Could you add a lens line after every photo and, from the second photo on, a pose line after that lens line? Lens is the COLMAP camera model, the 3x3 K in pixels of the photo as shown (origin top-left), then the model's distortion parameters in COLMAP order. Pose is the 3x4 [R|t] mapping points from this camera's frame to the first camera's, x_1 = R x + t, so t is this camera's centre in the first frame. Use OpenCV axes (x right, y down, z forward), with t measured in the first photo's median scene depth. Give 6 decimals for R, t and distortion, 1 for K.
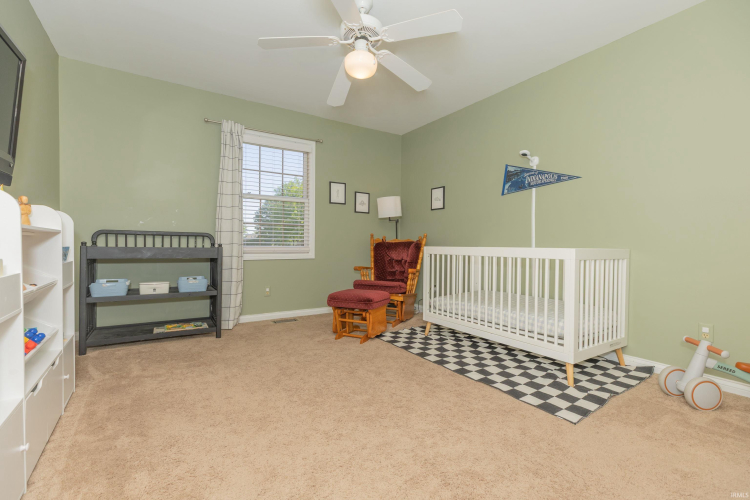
lens RADIAL K [[349.1, 0, 375.0], [0, 349.1, 250.0], [0, 0, 1]] dist [0.164136, 0.000086]
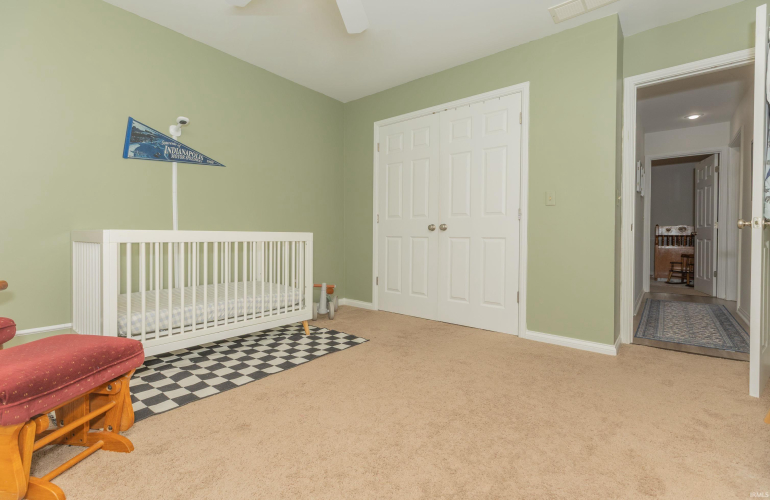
lens RADIAL K [[343.9, 0, 385.0], [0, 343.9, 250.0], [0, 0, 1]] dist [-0.000978, -0.000044]
pose [[-0.291293, -0.056153, 0.954984, -0.511238], [0.000273, 0.998271, 0.058781, -0.010045], [-0.956634, 0.017384, -0.290774, 0.777904]]
